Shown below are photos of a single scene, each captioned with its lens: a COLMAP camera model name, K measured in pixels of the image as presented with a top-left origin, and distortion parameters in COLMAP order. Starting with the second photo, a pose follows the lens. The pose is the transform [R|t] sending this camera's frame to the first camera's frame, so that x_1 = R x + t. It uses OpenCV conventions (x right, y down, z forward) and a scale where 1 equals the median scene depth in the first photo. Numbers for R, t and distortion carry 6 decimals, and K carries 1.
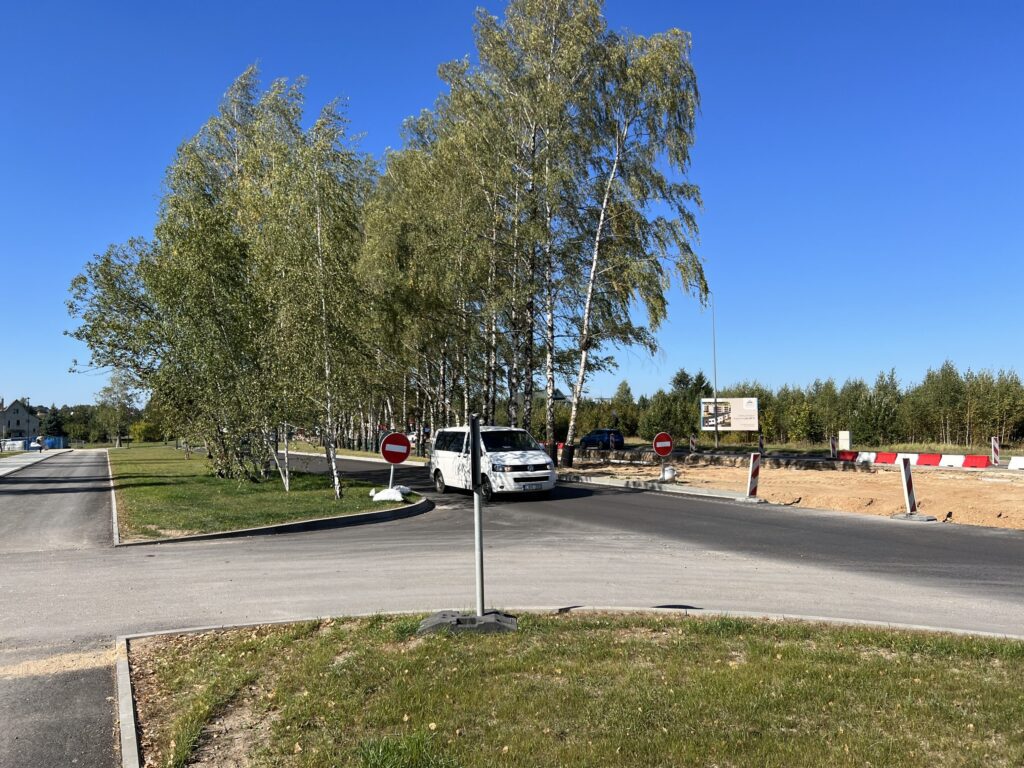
lens RADIAL K [[781.8, 0, 512.0], [0, 781.8, 384.0], [0, 0, 1]] dist [0.001430, 0.000751]
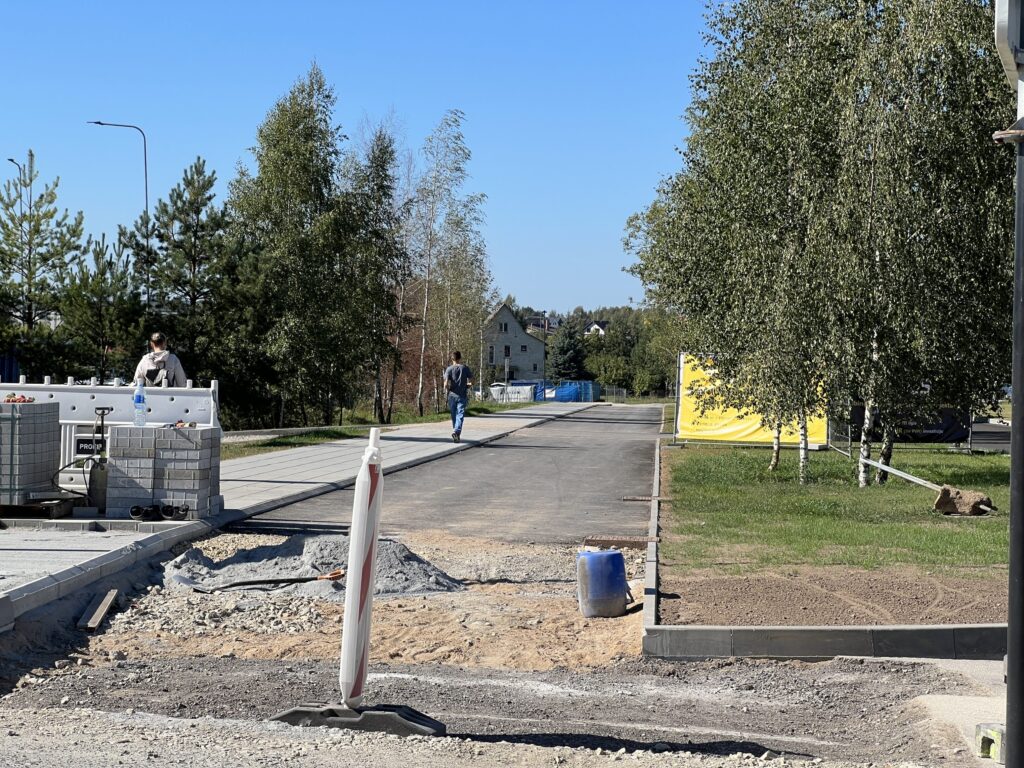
lens RADIAL K [[2296.2, 0, 512.0], [0, 2296.2, 384.0], [0, 0, 1]] dist [0.014028, 0.306178]
pose [[0.854389, 0.028039, -0.518877, 0.147802], [0.002626, 0.998297, 0.058270, -0.016842], [0.519628, -0.051148, 0.852860, -0.279976]]
